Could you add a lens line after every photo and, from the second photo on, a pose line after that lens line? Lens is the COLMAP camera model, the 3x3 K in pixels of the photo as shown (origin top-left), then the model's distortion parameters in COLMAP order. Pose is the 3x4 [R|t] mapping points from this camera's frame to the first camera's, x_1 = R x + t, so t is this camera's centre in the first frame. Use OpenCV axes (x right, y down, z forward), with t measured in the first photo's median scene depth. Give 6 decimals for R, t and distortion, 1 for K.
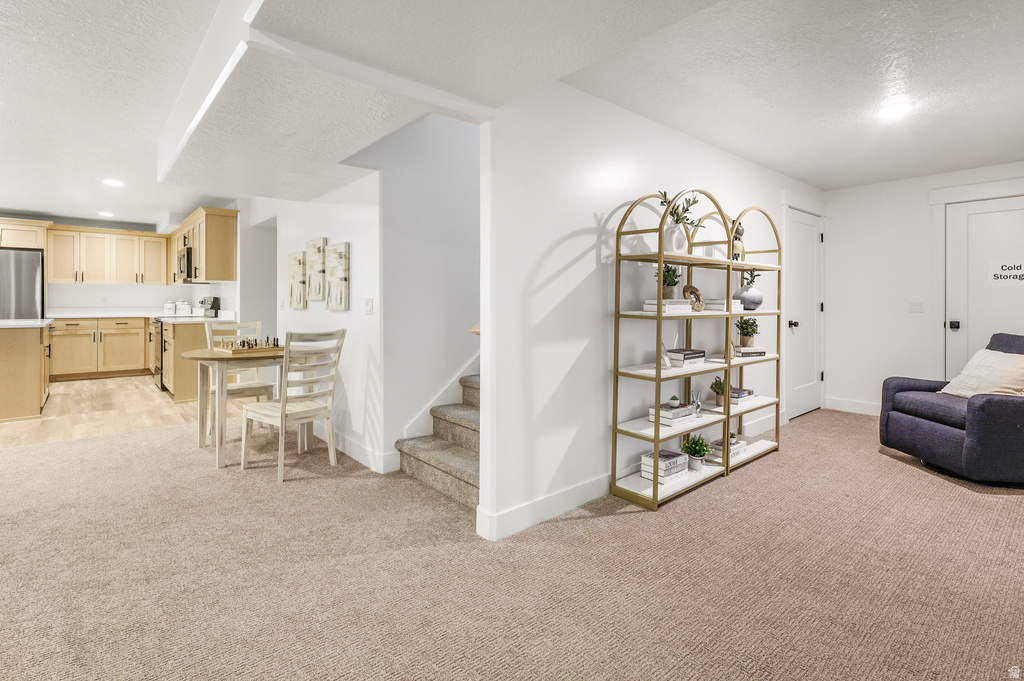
lens RADIAL K [[484.4, 0, 500.8], [0, 484.4, 304.9], [0, 0, 1]] dist [0.000050, -0.000349]
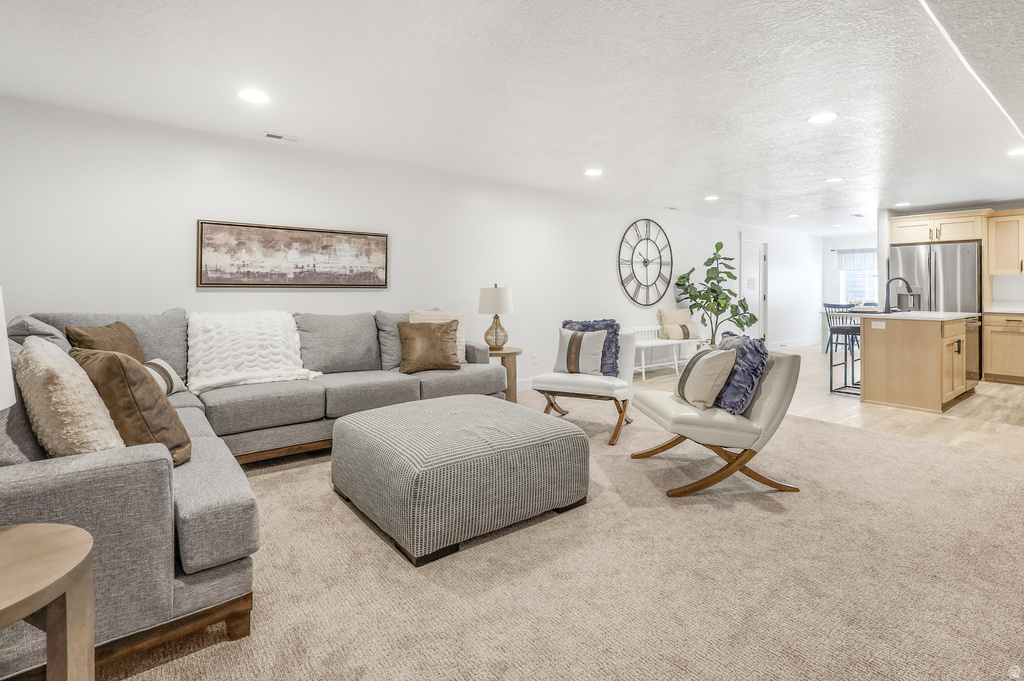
lens RADIAL K [[484.4, 0, 500.8], [0, 484.4, 304.9], [0, 0, 1]] dist [0.000050, -0.000349]
pose [[-0.033694, 0.025403, -0.999109, 0.054799], [-0.010863, 0.999609, 0.025782, -0.002356], [0.999373, 0.011722, -0.033405, 0.167145]]
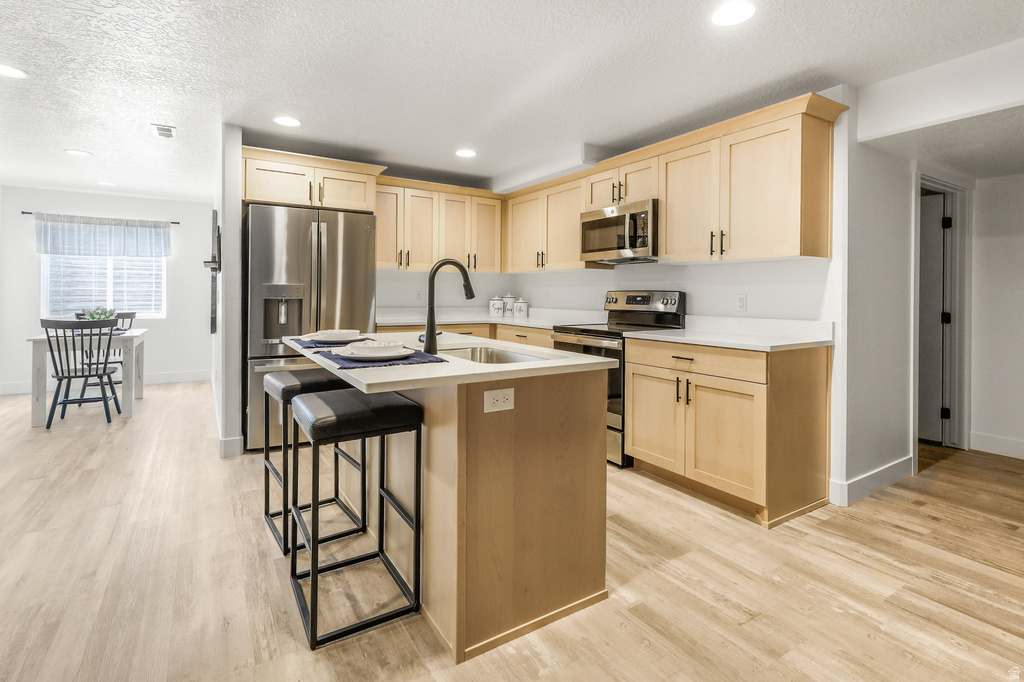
lens RADIAL K [[484.4, 0, 500.8], [0, 484.4, 305.4], [0, 0, 1]] dist [0.000050, -0.000349]
pose [[0.992528, 0.000987, -0.122012, -1.191189], [0.001521, 0.999790, 0.020460, -0.018479], [0.122006, -0.020492, 0.992318, 0.698920]]
